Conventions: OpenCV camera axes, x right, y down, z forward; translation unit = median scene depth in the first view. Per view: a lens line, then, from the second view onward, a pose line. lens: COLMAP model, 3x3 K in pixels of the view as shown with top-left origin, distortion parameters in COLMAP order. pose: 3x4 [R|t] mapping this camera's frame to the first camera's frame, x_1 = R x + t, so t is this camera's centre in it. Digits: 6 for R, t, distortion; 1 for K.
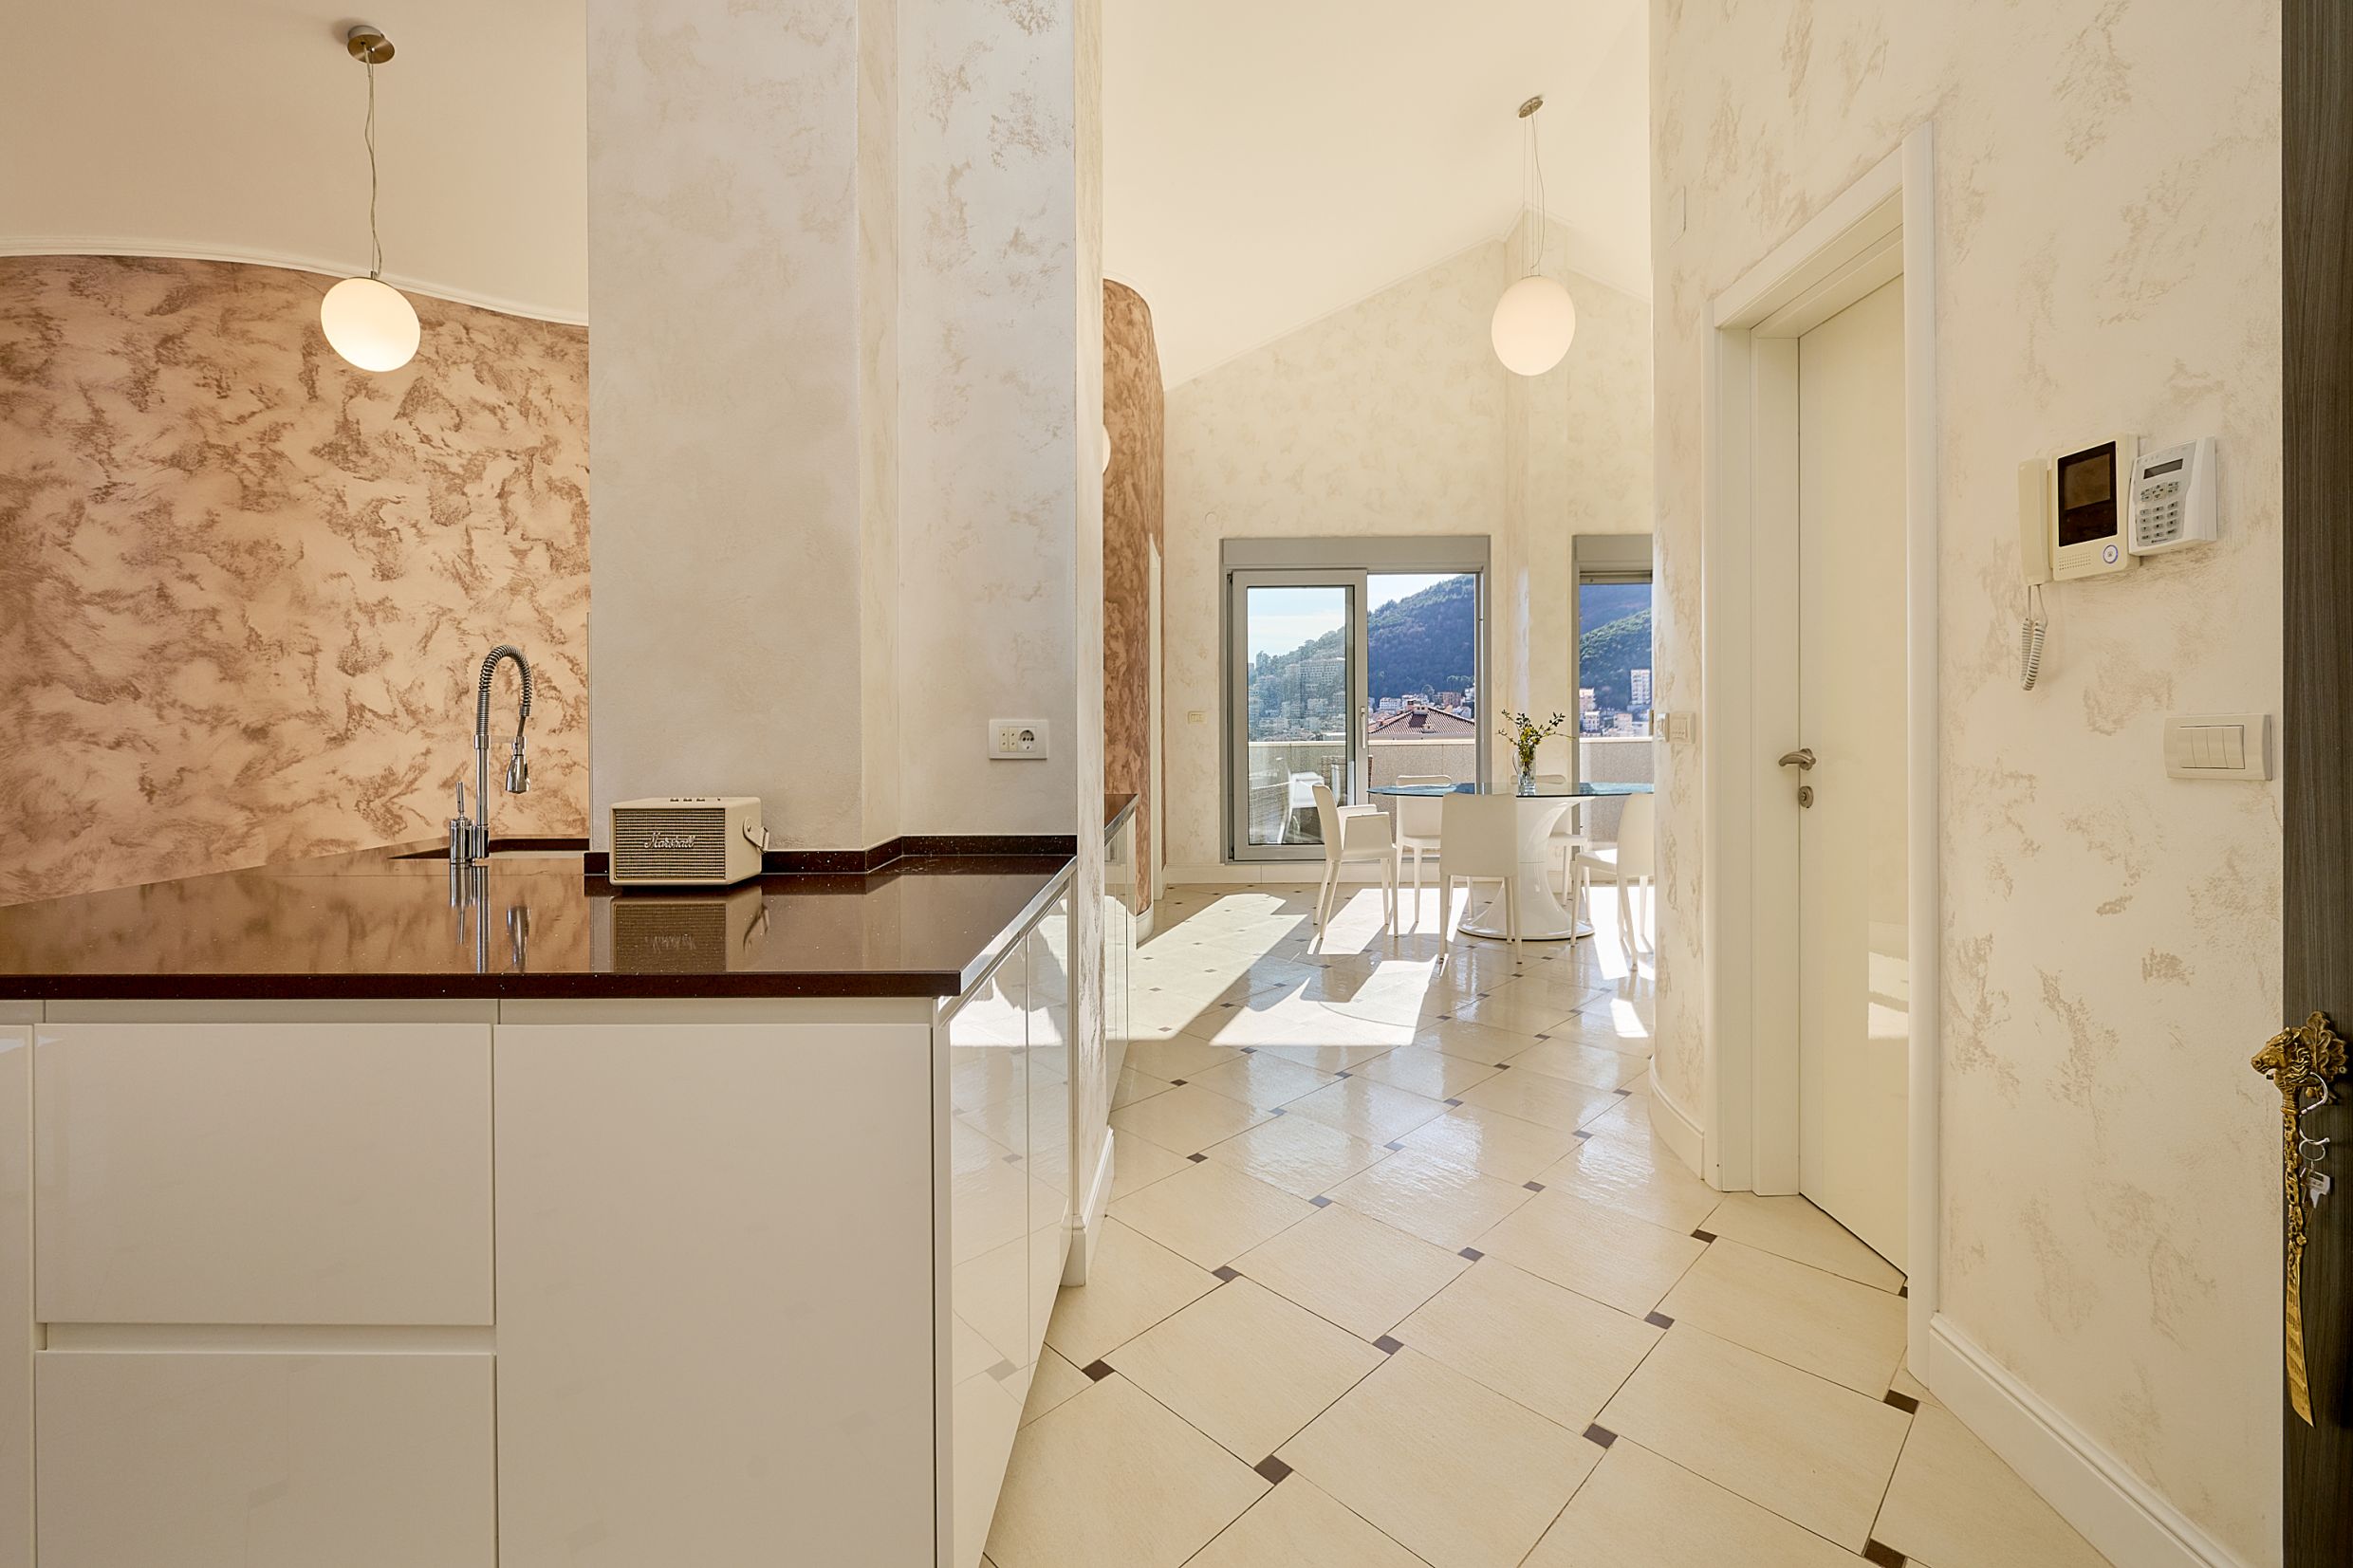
lens RADIAL K [[1208.3, 0, 1284.2], [0, 1208.3, 701.4], [0, 0, 1]] dist [0.003046, -0.001574]
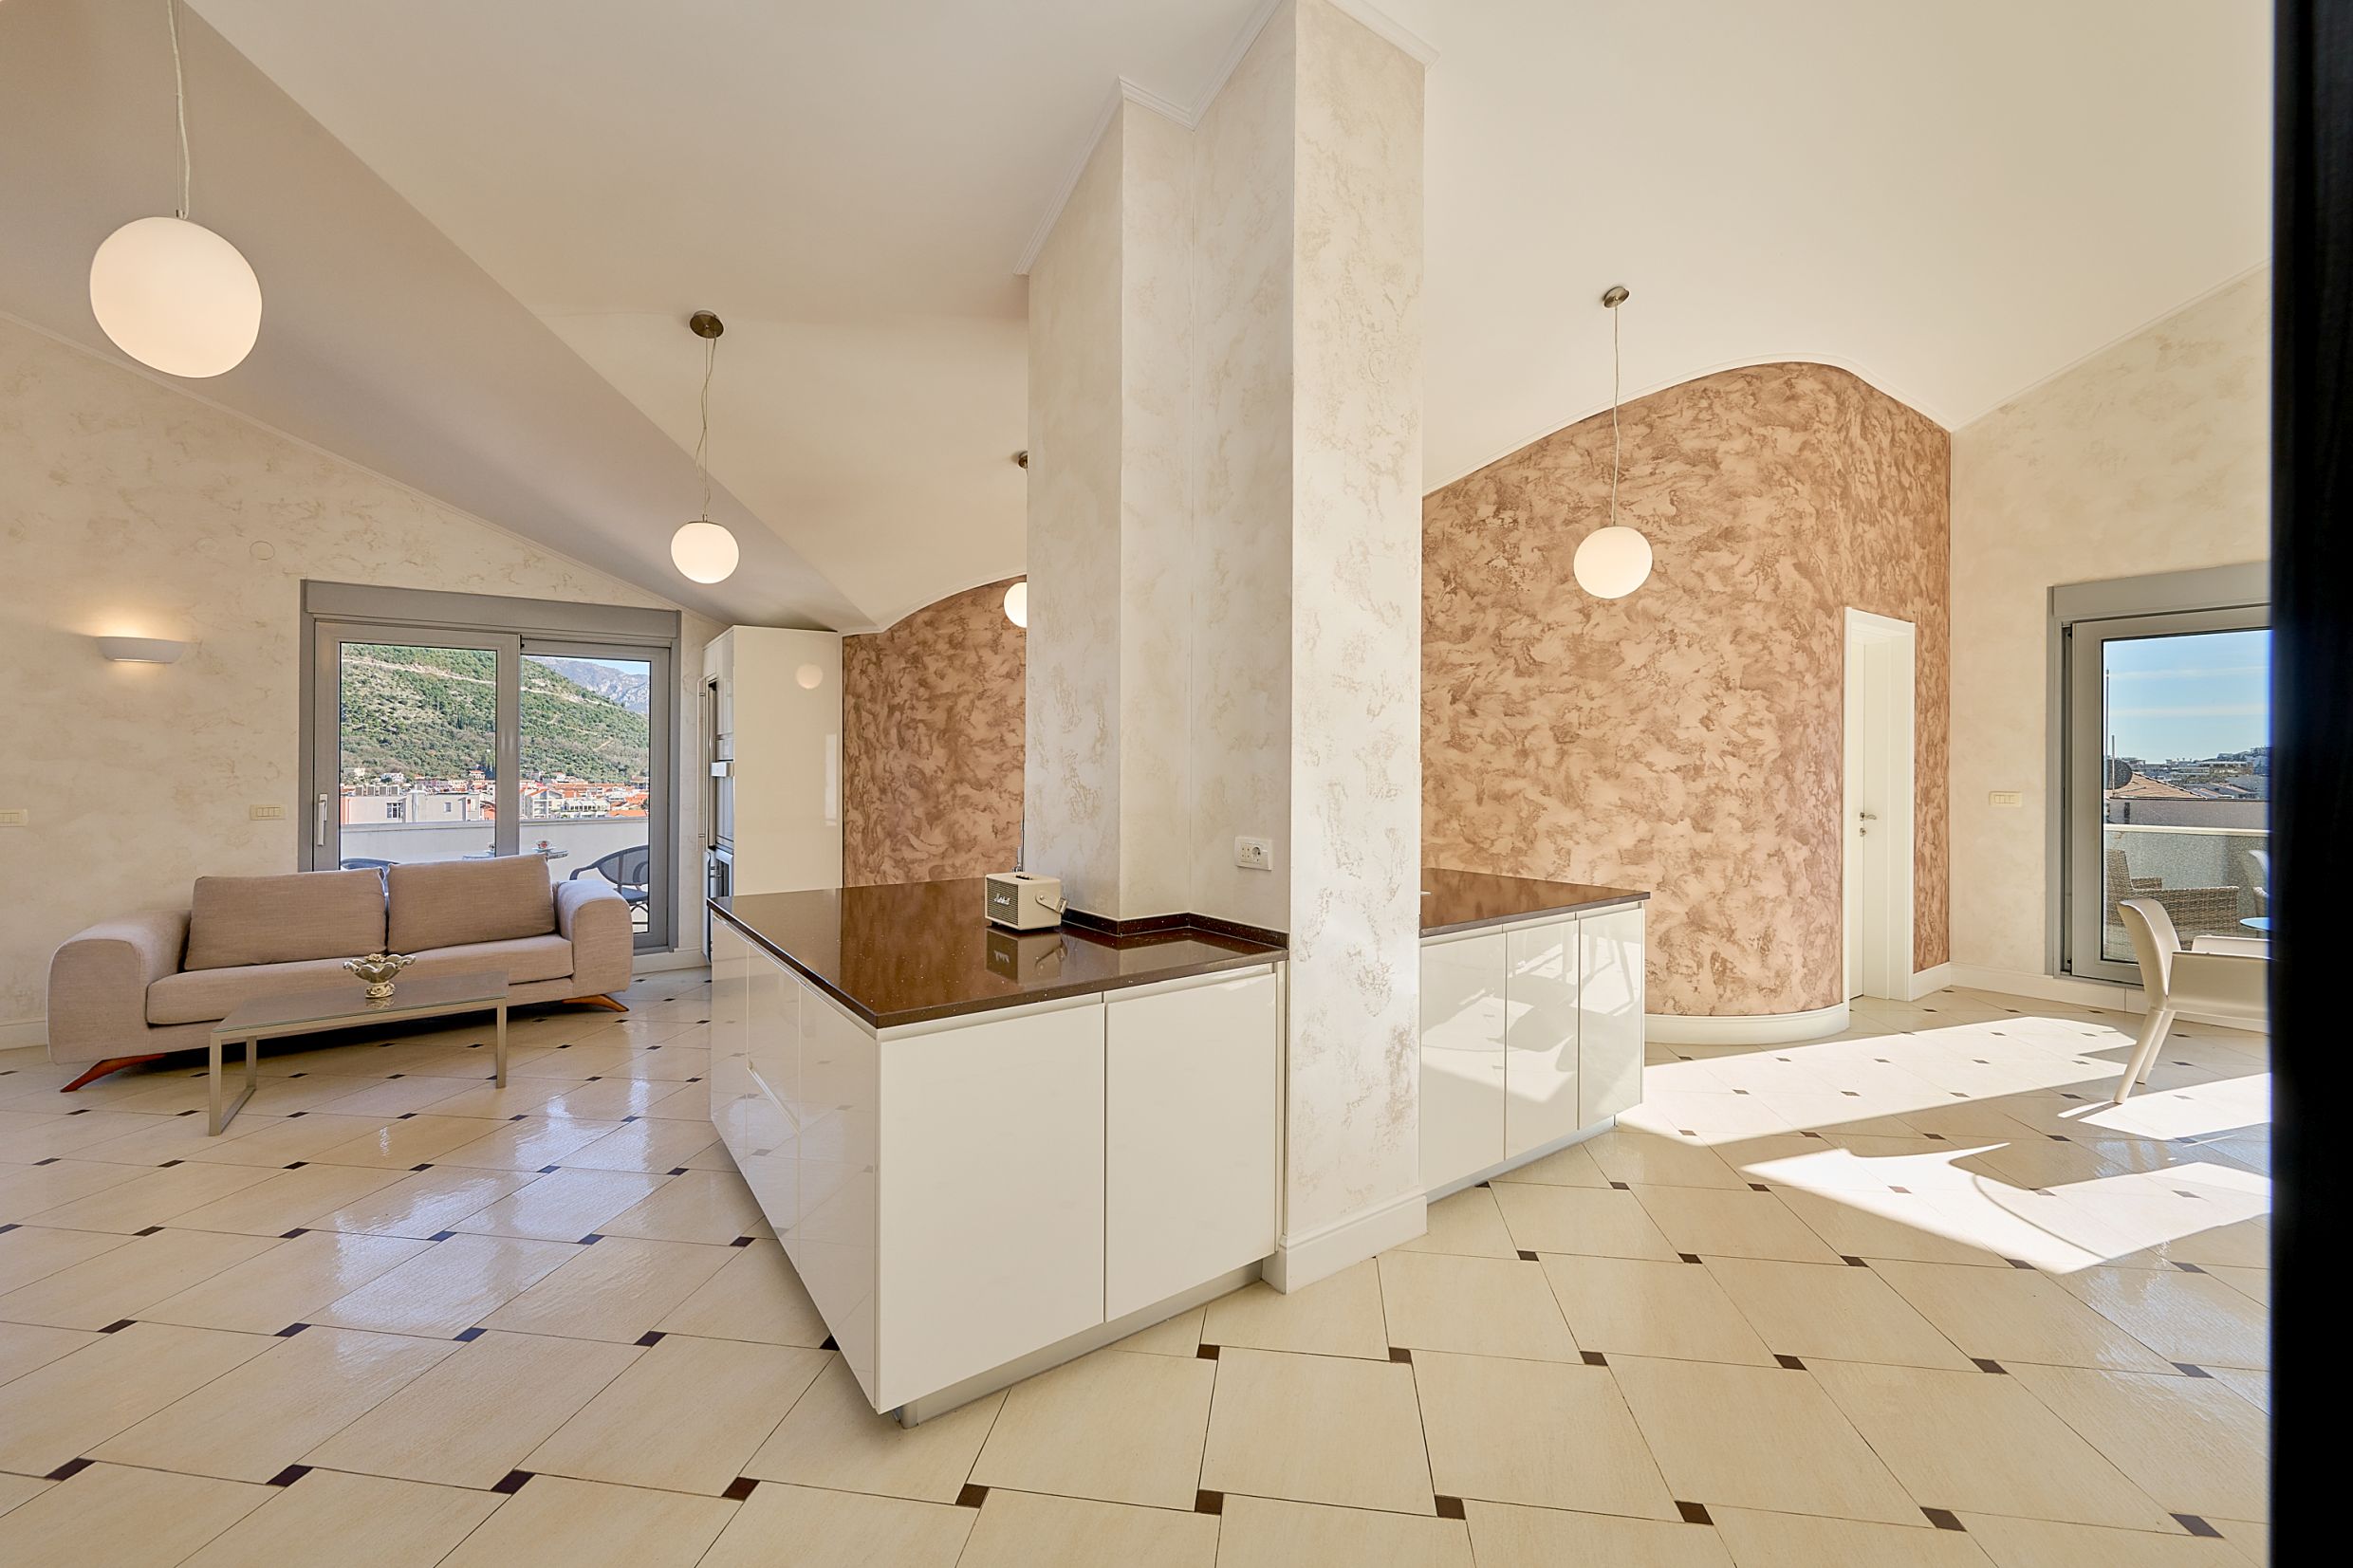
lens RADIAL K [[957.2, 0, 1228.3], [0, 957.2, 747.7], [0, 0, 1]] dist [0.004639, -0.000759]
pose [[0.489865, -0.008643, -0.871755, 0.695977], [0.003443, 0.999962, -0.007979, -0.057141], [0.871791, 0.000907, 0.489876, 0.510583]]
